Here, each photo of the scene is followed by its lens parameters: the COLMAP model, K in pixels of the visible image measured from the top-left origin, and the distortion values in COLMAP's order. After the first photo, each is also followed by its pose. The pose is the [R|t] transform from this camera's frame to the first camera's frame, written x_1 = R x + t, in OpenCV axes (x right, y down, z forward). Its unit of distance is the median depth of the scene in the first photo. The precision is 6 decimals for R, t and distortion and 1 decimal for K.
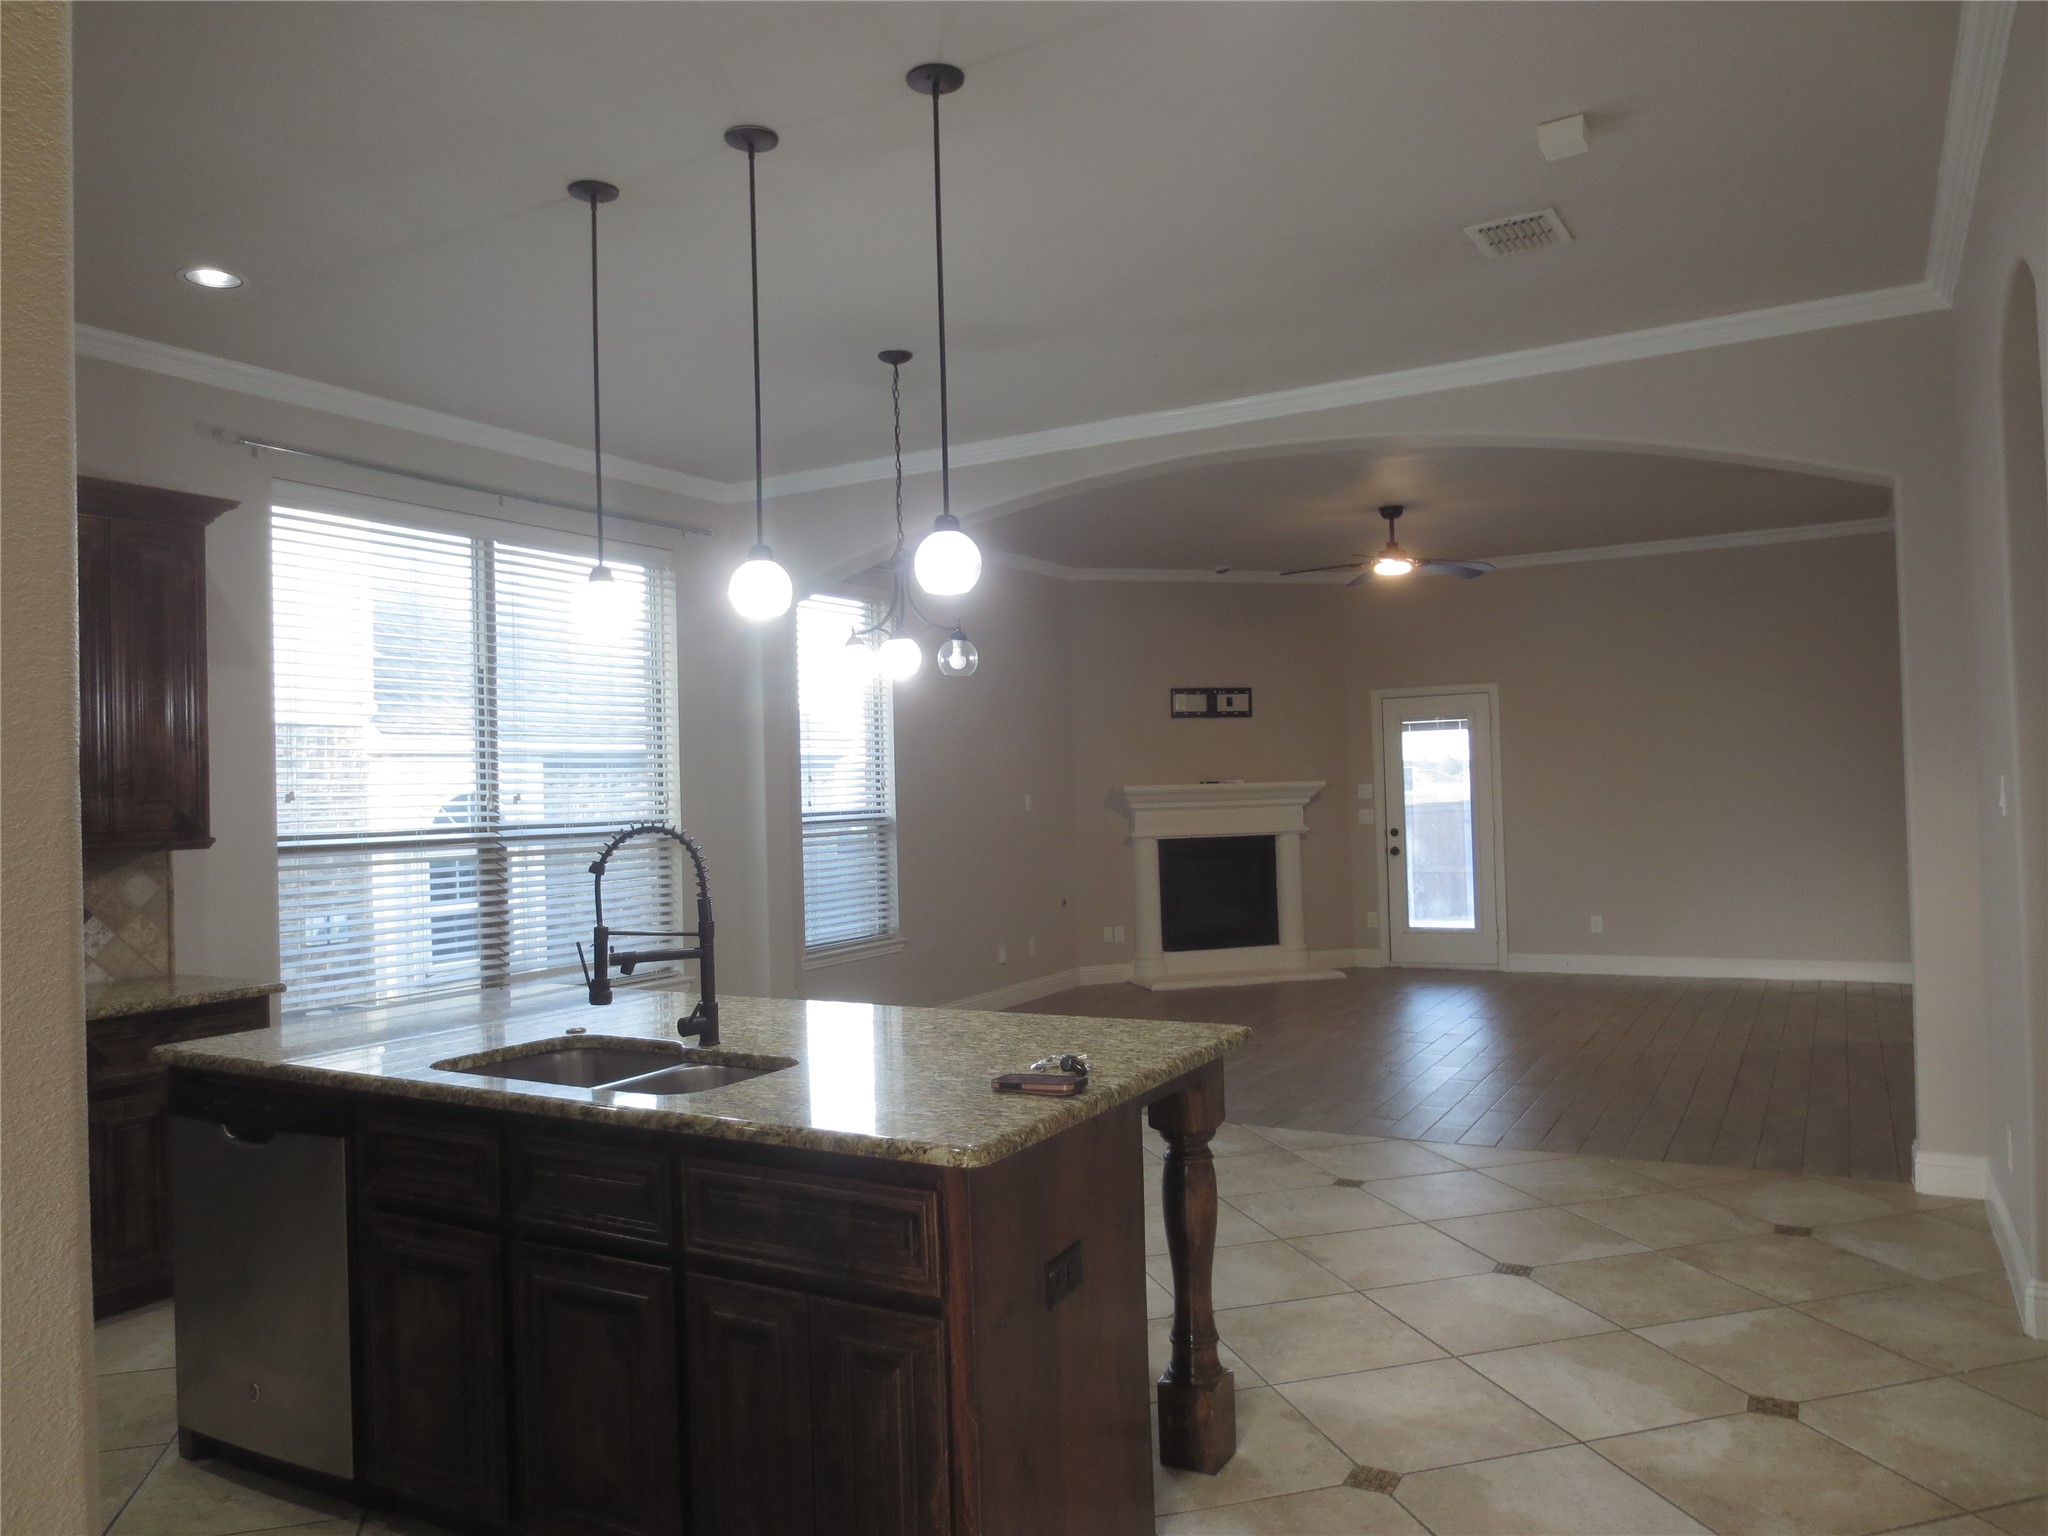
lens RADIAL K [[1438.5, 0, 1024.8], [0, 1438.5, 763.4], [0, 0, 1]] dist [-0.042716, 0.023878]
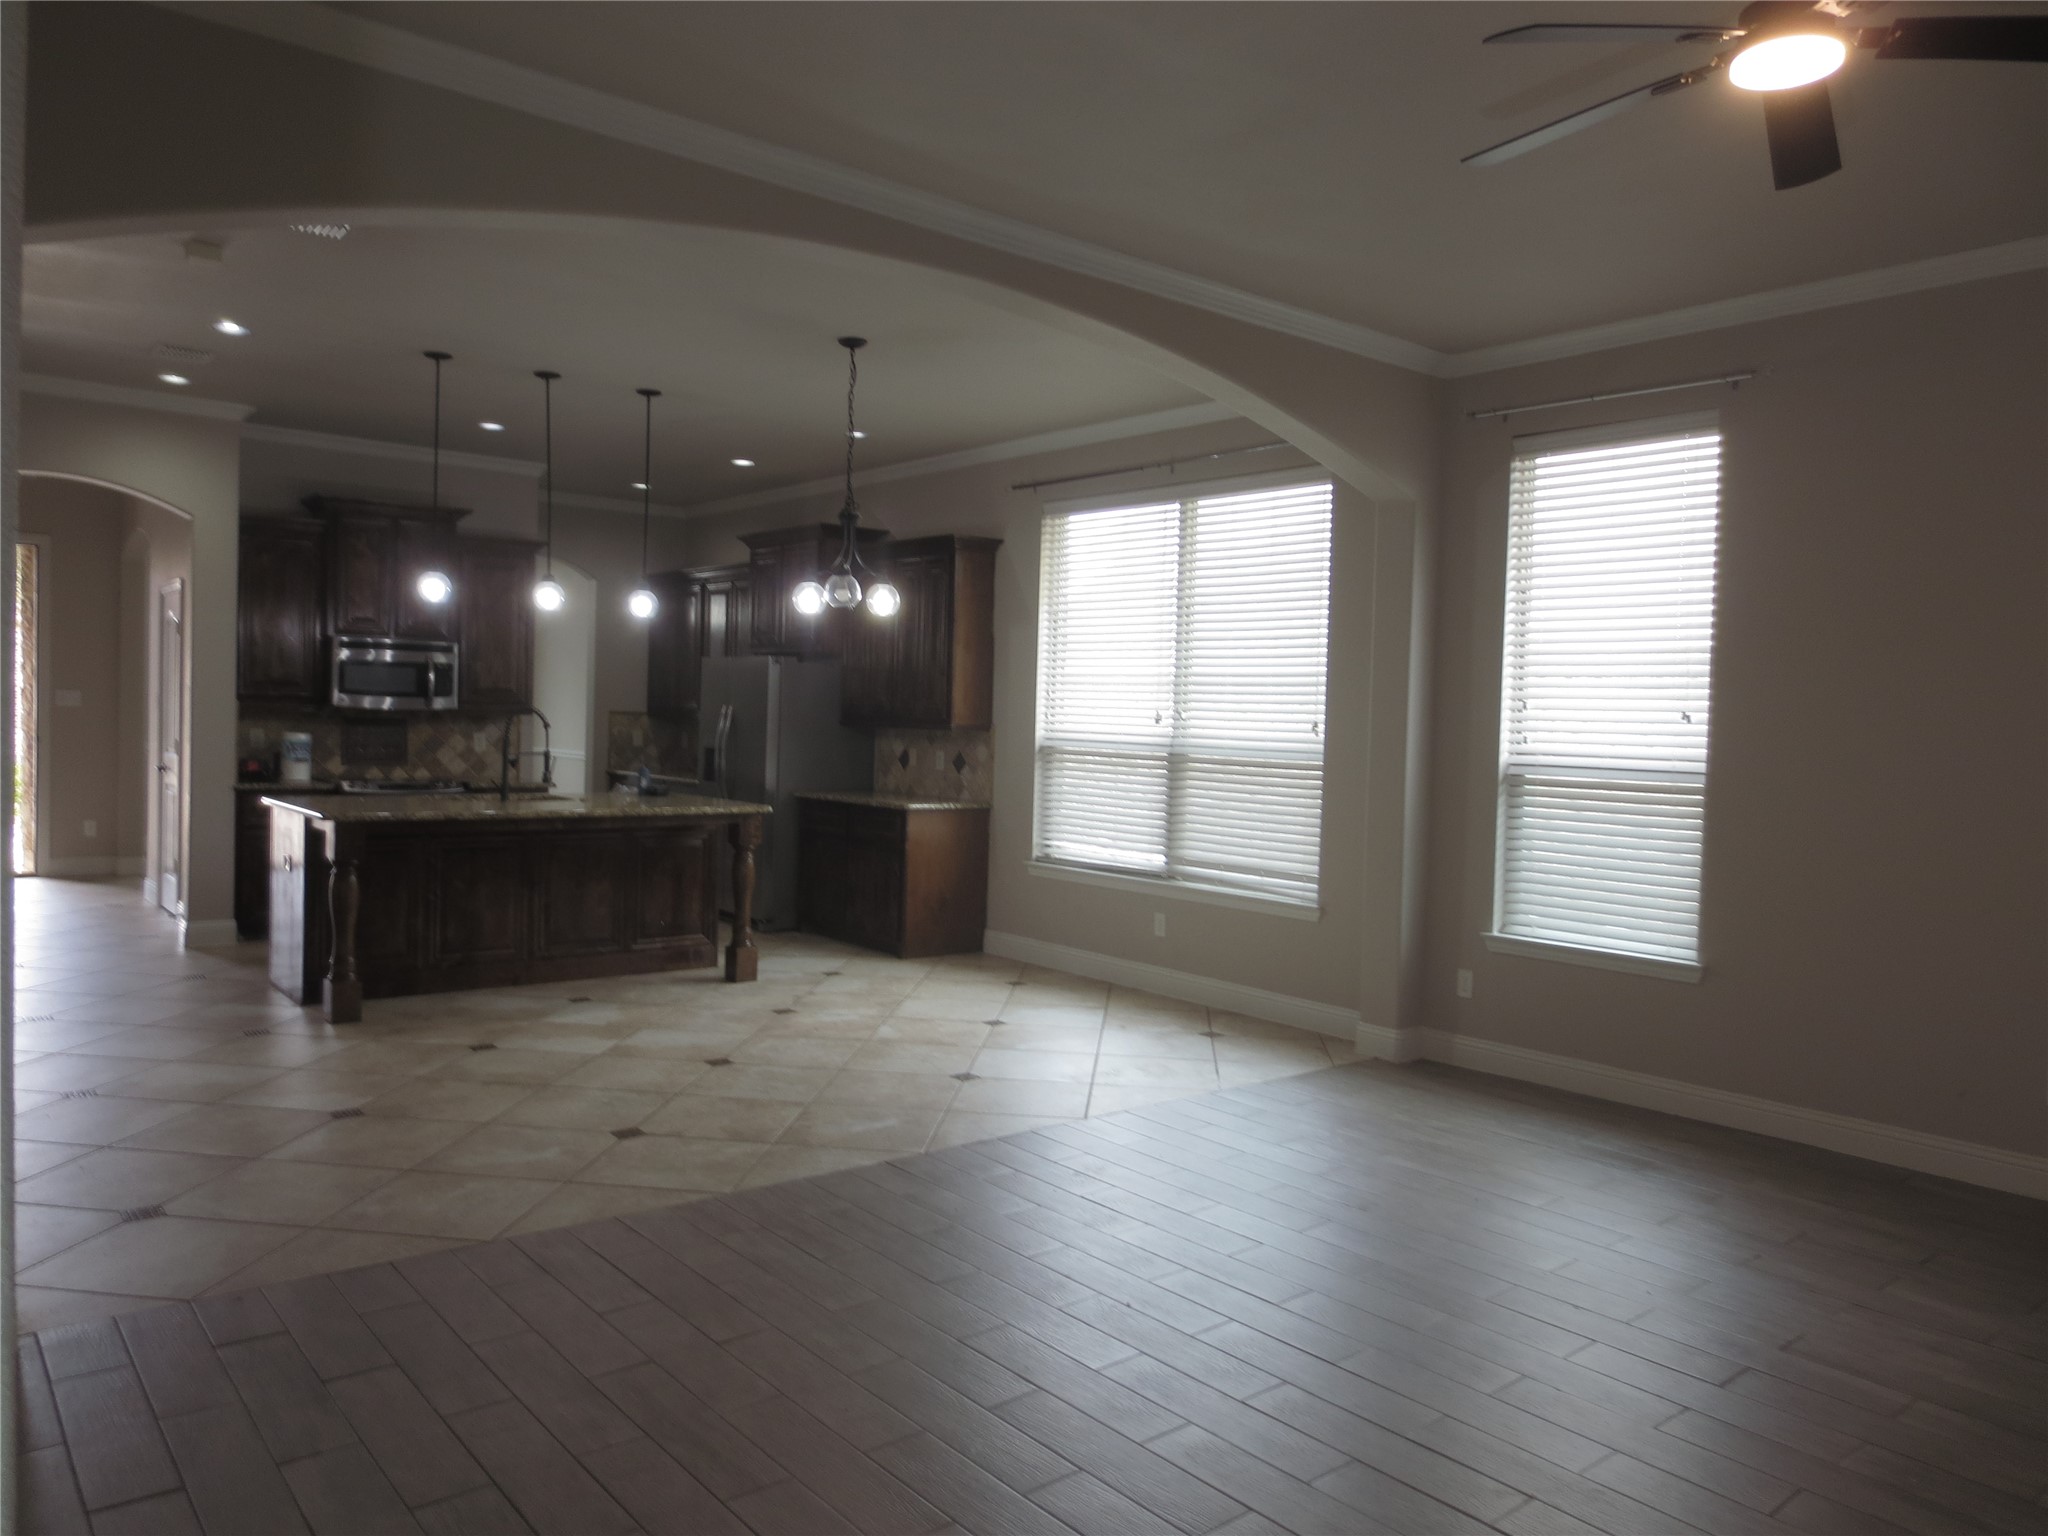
lens RADIAL K [[1438.5, 0, 1020.3], [0, 1438.5, 764.5], [0, 0, 1]] dist [-0.042716, 0.023878]
pose [[-0.353328, 0.052287, -0.934037, 0.516353], [-0.002778, 0.998374, 0.056939, -0.000490], [0.935495, 0.022713, -0.352608, 0.810154]]
